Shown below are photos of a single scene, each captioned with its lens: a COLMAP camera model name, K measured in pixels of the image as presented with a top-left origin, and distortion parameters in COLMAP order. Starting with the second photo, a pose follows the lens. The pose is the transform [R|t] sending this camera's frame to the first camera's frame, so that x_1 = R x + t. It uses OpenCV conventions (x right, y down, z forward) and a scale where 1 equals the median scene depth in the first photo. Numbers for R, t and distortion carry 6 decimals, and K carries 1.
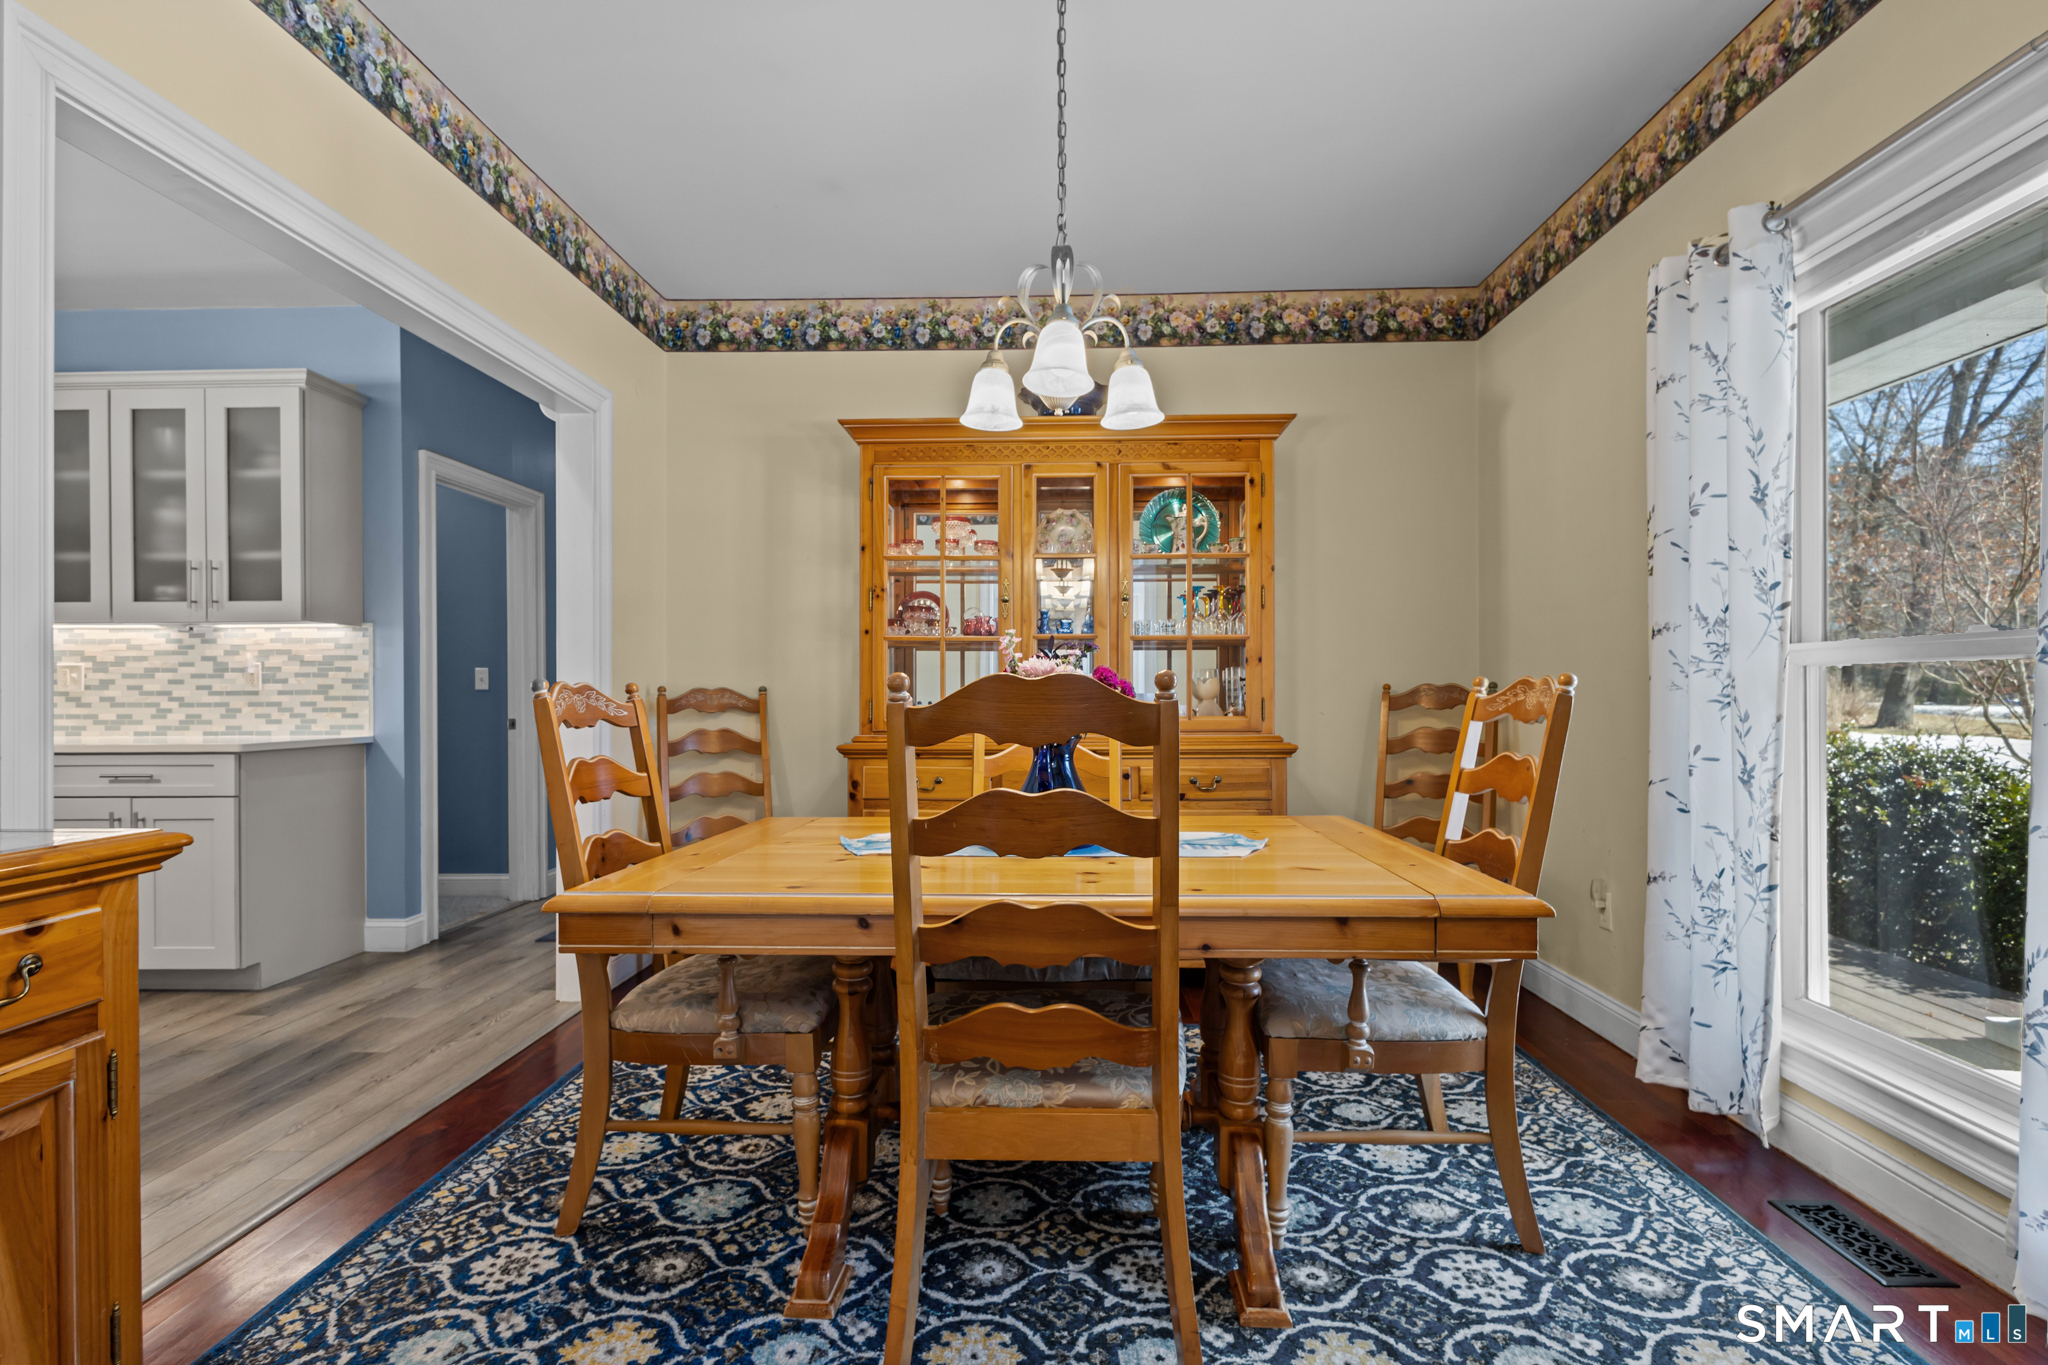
lens RADIAL K [[948.1, 0, 1030.3], [0, 948.1, 686.6], [0, 0, 1]] dist [0.007024, -0.003460]
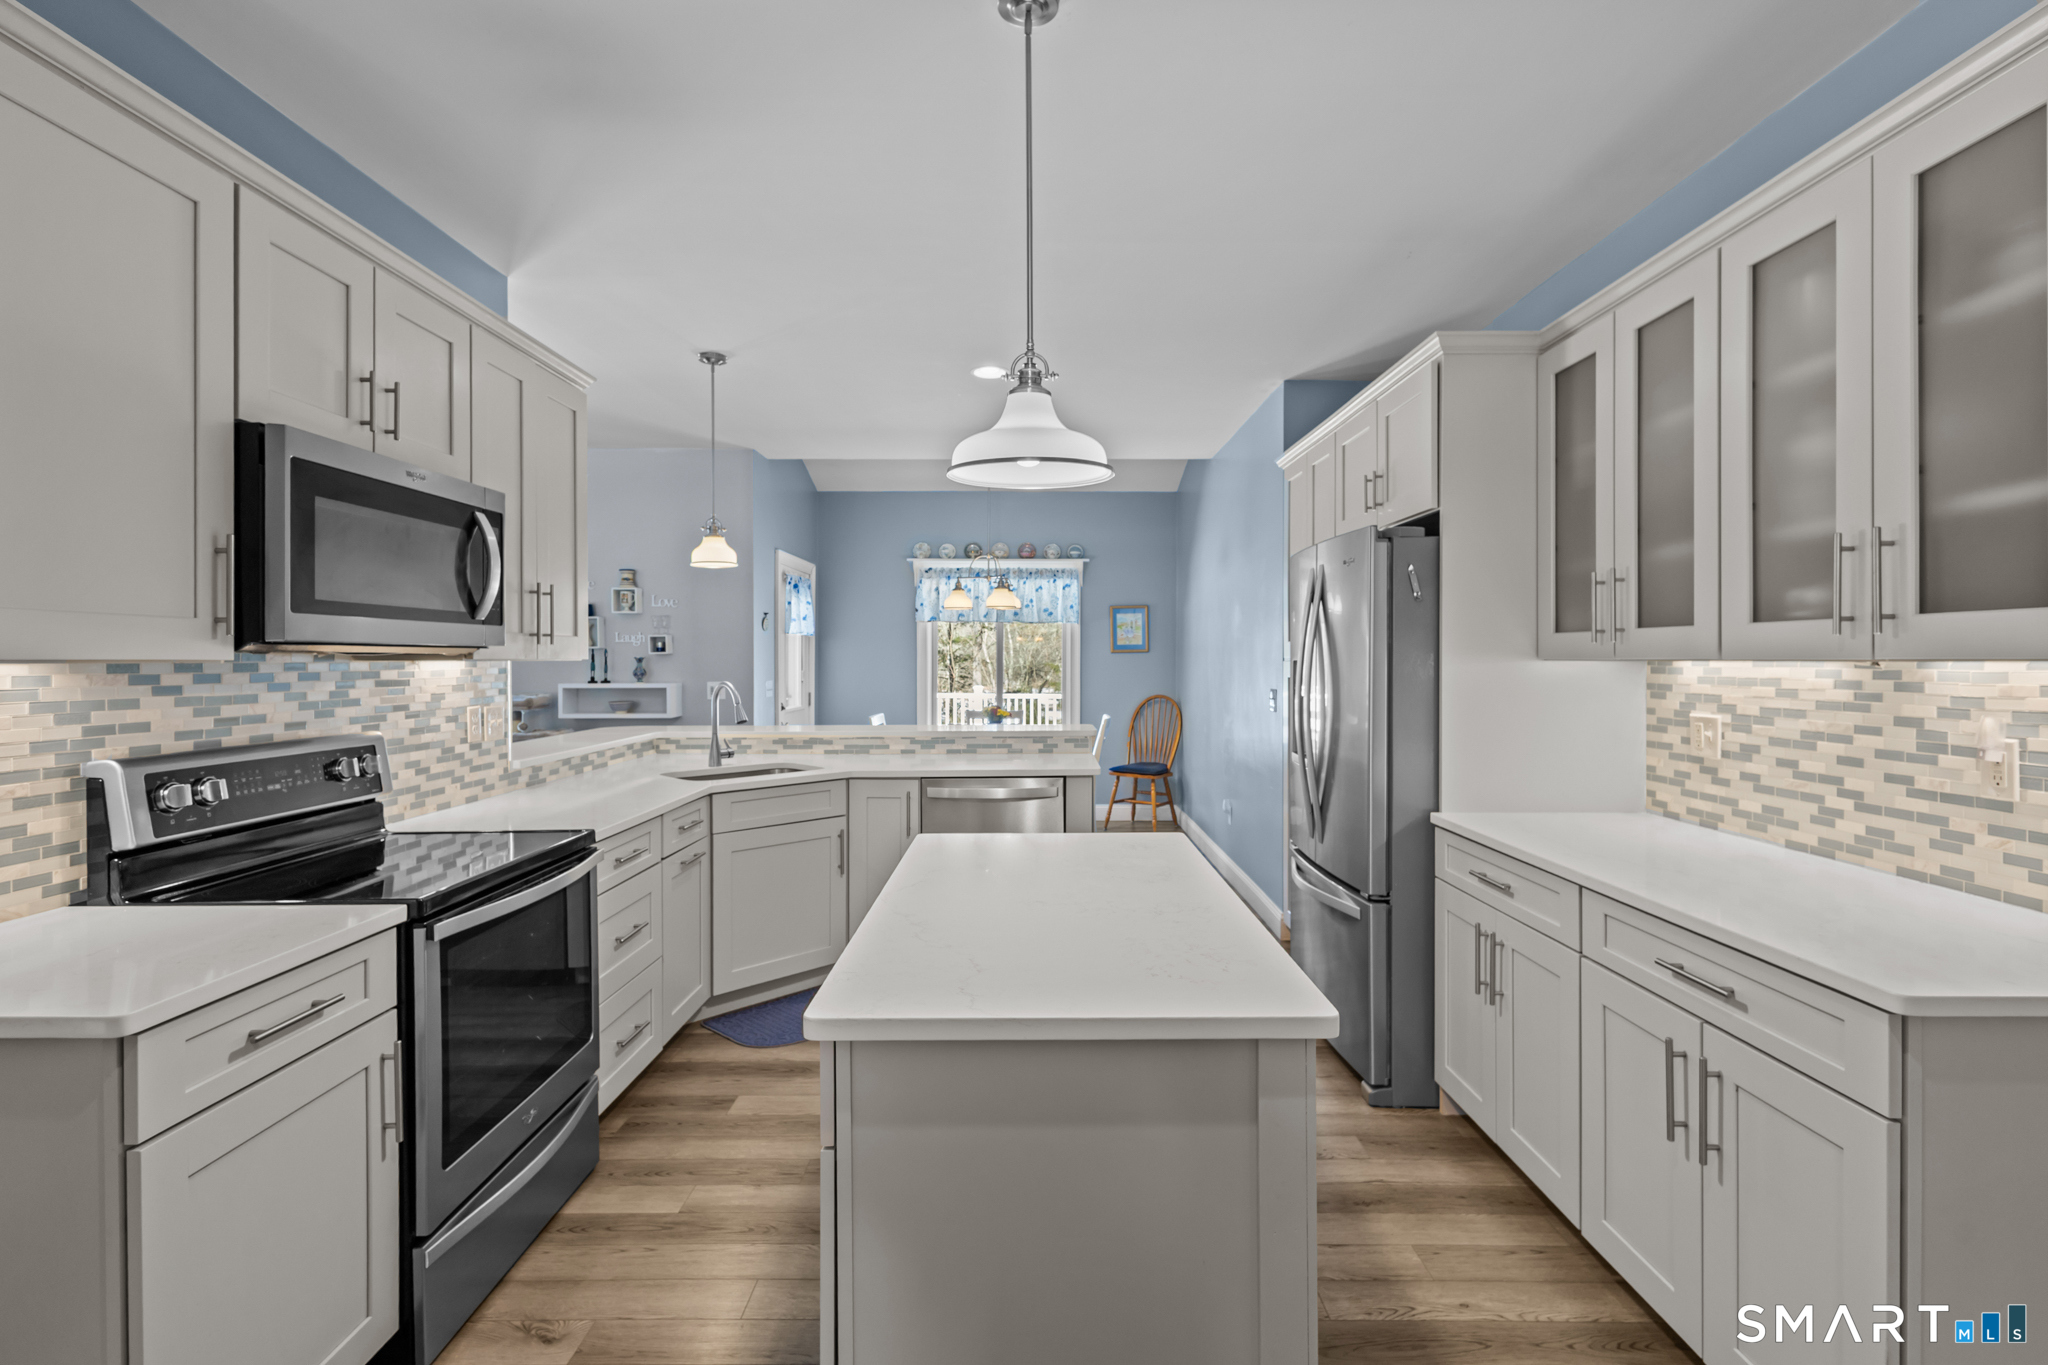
lens RADIAL K [[948.1, 0, 1027.1], [0, 948.1, 672.7], [0, 0, 1]] dist [0.007024, -0.003460]
pose [[0.017644, 0.017628, -0.999689, -0.375740], [0.011567, 0.999774, 0.017833, -0.069445], [0.999777, -0.011878, 0.017436, 0.531937]]
